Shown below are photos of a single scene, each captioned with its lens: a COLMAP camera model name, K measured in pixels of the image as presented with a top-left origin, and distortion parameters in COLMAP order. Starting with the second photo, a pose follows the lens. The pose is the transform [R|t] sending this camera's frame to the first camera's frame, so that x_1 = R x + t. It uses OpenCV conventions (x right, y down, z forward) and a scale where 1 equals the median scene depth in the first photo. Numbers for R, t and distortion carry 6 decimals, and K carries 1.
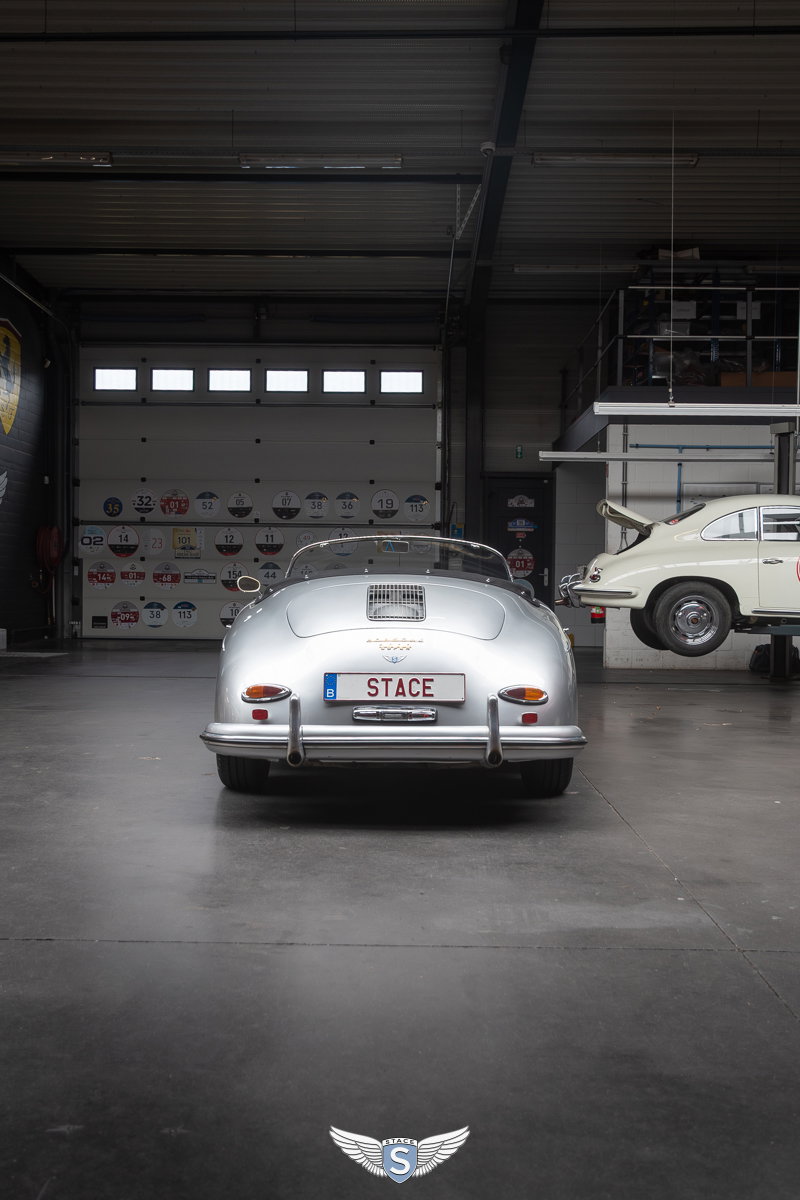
lens RADIAL K [[1193.4, 0, 400.0], [0, 1193.4, 600.0], [0, 0, 1]] dist [0.019366, 0.008084]
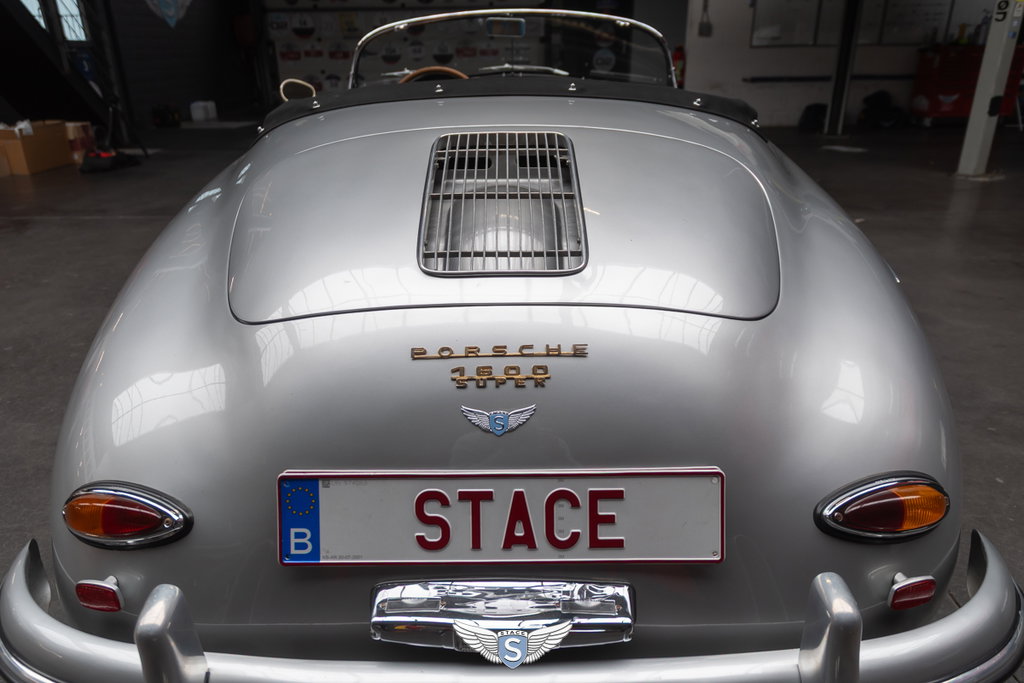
lens RADIAL K [[699.9, 0, 512.0], [0, 699.9, 341.5], [0, 0, 1]] dist [0.004234, 0.001605]
pose [[0.999664, -0.021762, -0.014097, 0.000576], [0.025445, 0.927875, 0.372021, -0.010724], [0.004984, -0.372255, 0.928117, 0.223275]]
